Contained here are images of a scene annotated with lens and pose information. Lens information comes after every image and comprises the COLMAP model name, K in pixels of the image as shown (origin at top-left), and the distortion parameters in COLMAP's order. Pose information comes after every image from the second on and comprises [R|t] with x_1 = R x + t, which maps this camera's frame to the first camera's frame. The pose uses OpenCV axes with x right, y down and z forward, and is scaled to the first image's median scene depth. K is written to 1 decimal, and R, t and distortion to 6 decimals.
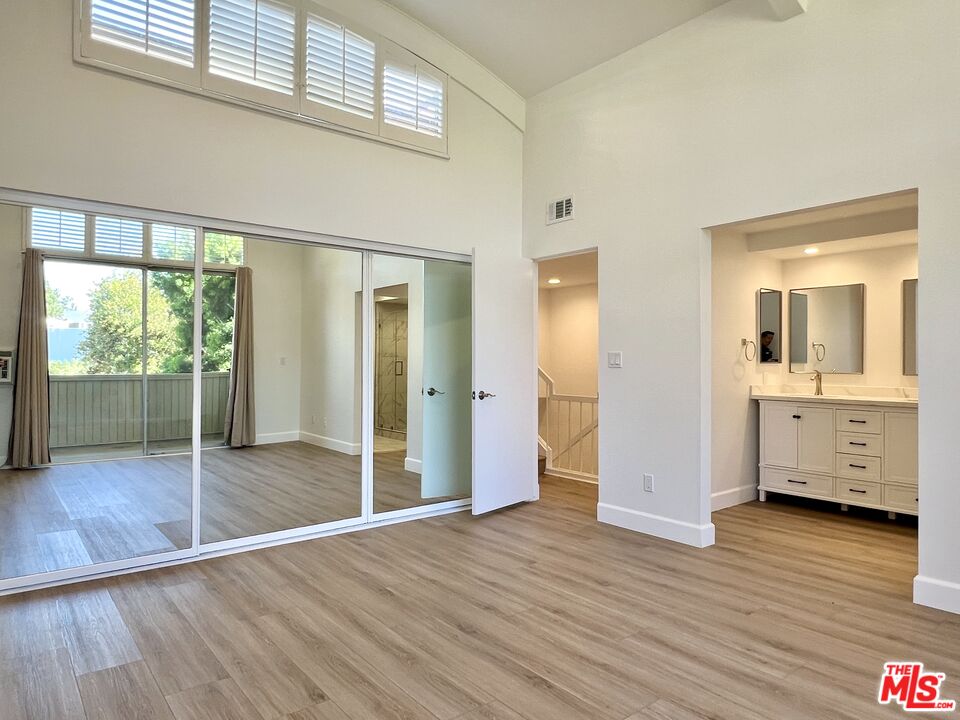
lens RADIAL K [[612.9, 0, 482.0], [0, 612.9, 362.9], [0, 0, 1]] dist [0.000967, -0.001987]
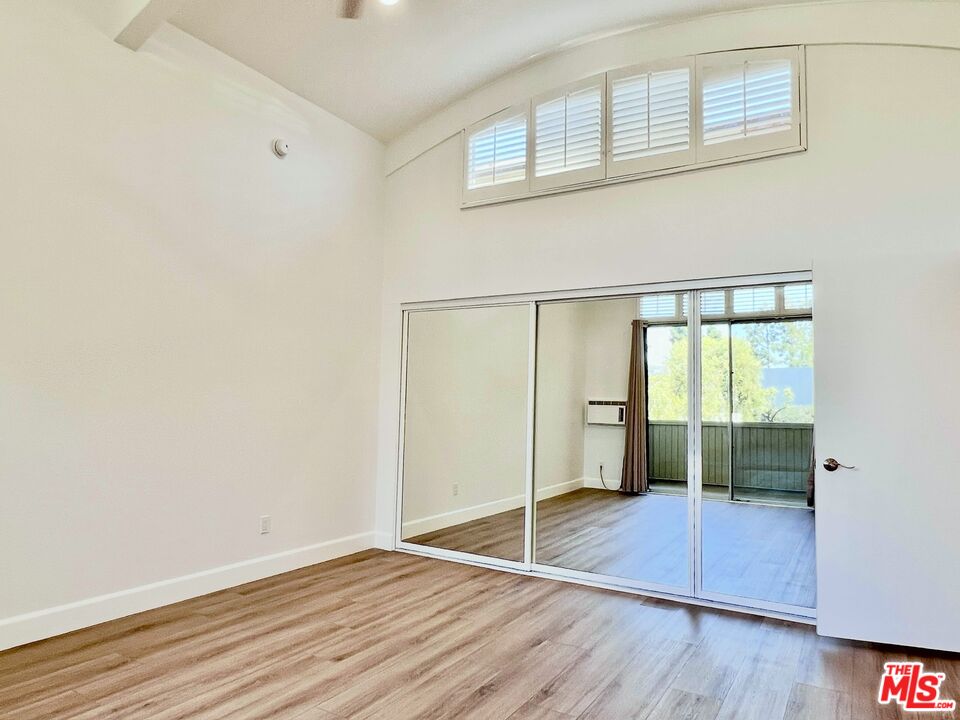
lens RADIAL K [[638.4, 0, 480.0], [0, 638.4, 360.0], [0, 0, 1]] dist [-0.006006, -0.002219]
pose [[0.335610, -0.059039, -0.940149, 0.764146], [-0.017754, 0.997460, -0.068976, -0.012730], [0.941834, 0.039841, 0.333710, 0.510191]]
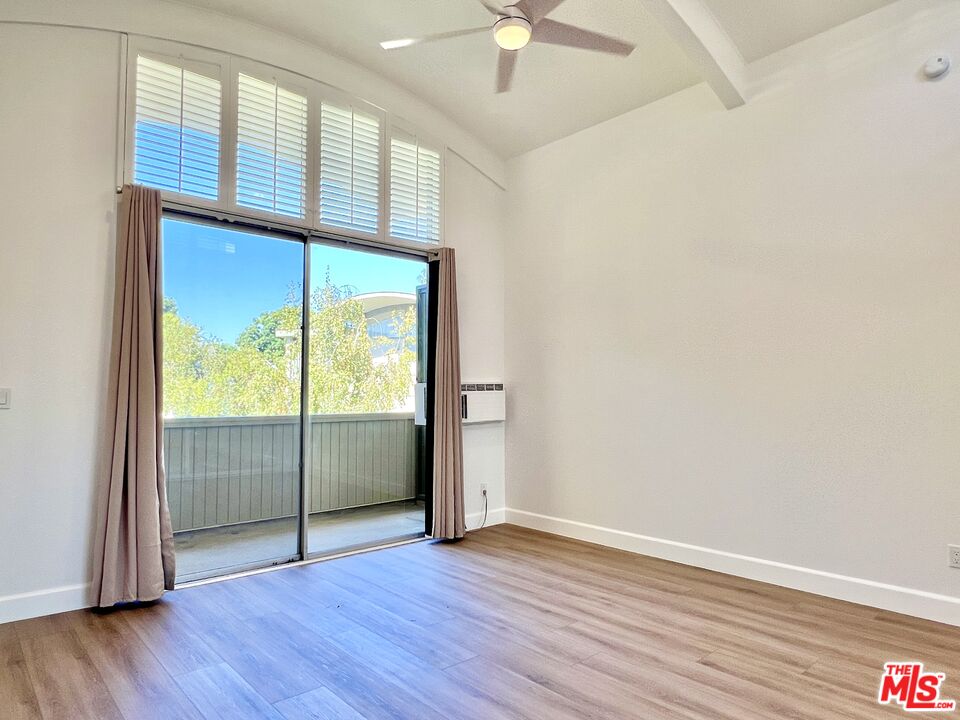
lens RADIAL K [[612.9, 0, 482.0], [0, 612.9, 362.9], [0, 0, 1]] dist [0.000967, -0.001987]
pose [[-0.998519, -0.008312, -0.053761, 0.179061], [-0.005888, 0.998965, -0.045092, -0.015745], [0.054081, -0.044709, -0.997535, 1.461596]]
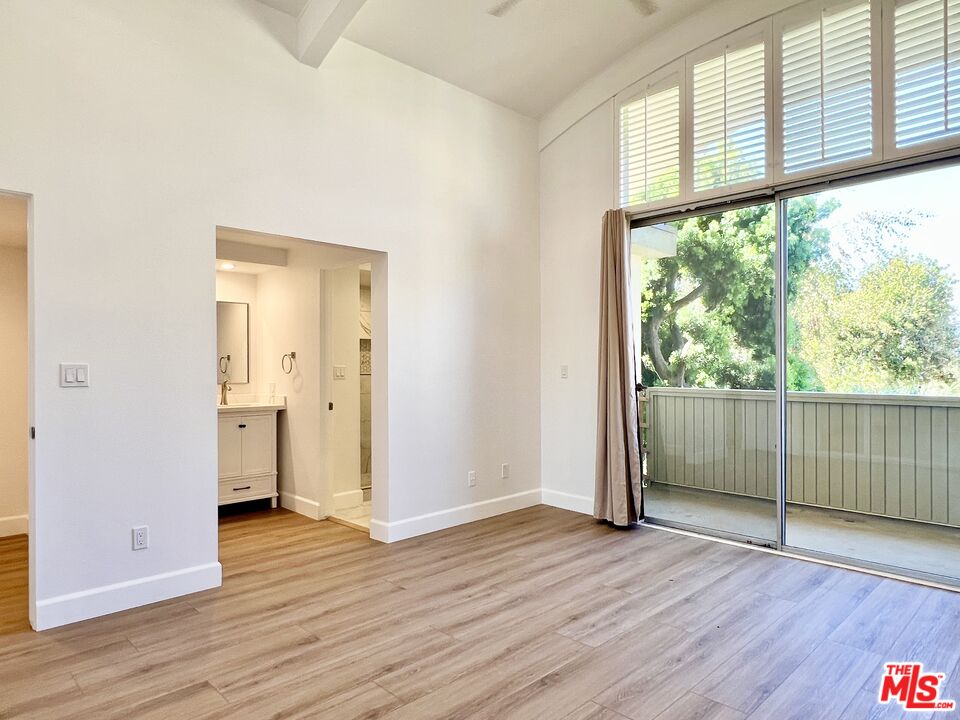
lens RADIAL K [[612.9, 0, 482.0], [0, 612.9, 362.9], [0, 0, 1]] dist [0.000967, -0.001987]
pose [[-0.094524, -0.000143, 0.995523, -0.642271], [0.003628, 0.999993, 0.000488, -0.020946], [-0.995516, 0.003658, -0.094523, 0.817124]]
